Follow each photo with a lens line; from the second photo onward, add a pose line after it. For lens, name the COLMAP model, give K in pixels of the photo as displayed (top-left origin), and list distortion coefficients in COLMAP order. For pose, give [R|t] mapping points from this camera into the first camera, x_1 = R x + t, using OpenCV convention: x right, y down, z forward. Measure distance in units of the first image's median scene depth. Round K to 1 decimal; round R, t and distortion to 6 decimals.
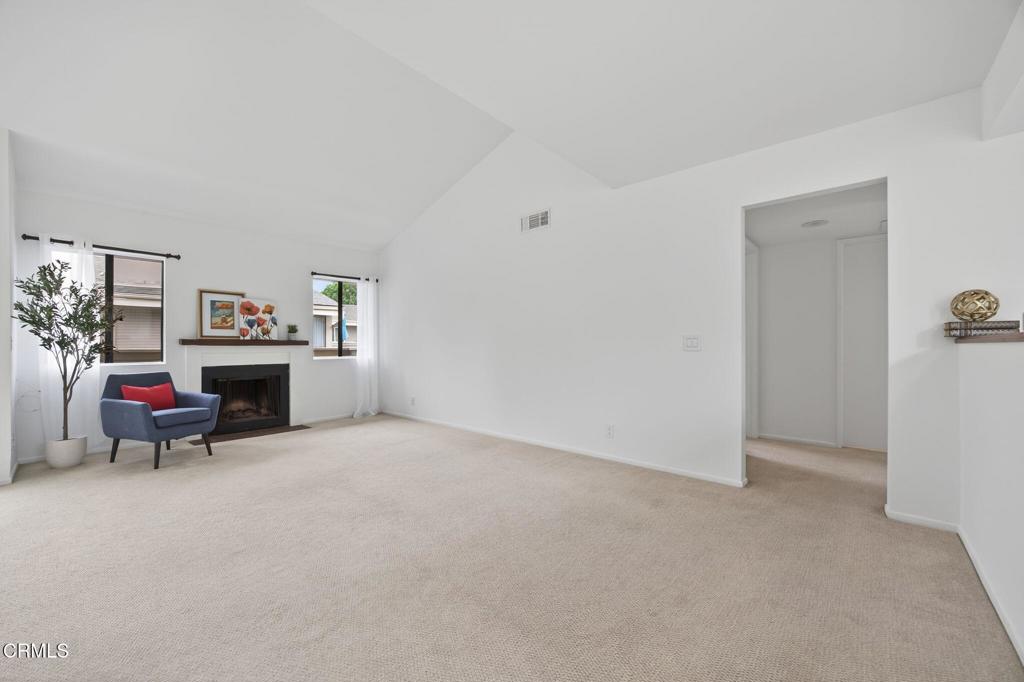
lens RADIAL K [[524.4, 0, 512.0], [0, 524.4, 341.0], [0, 0, 1]] dist [-0.011299, 0.001578]
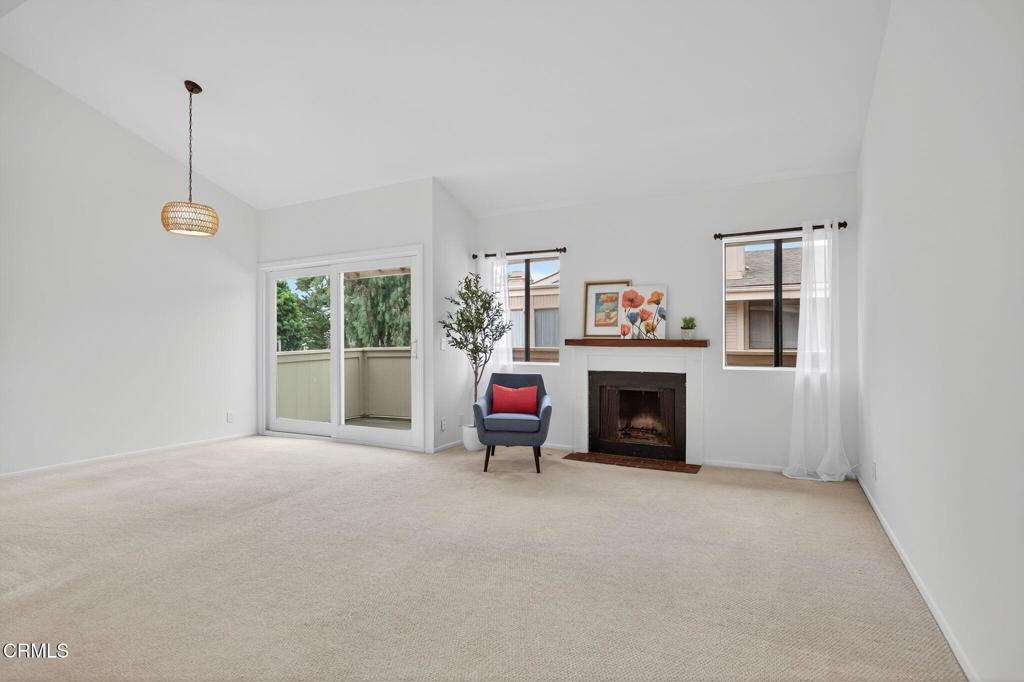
lens RADIAL K [[524.4, 0, 512.0], [0, 524.4, 341.0], [0, 0, 1]] dist [-0.011299, 0.001578]
pose [[0.172228, -0.008492, -0.985021, 0.231901], [-0.002862, 0.999954, -0.009122, 0.007572], [0.985053, 0.004390, 0.172196, 0.693419]]
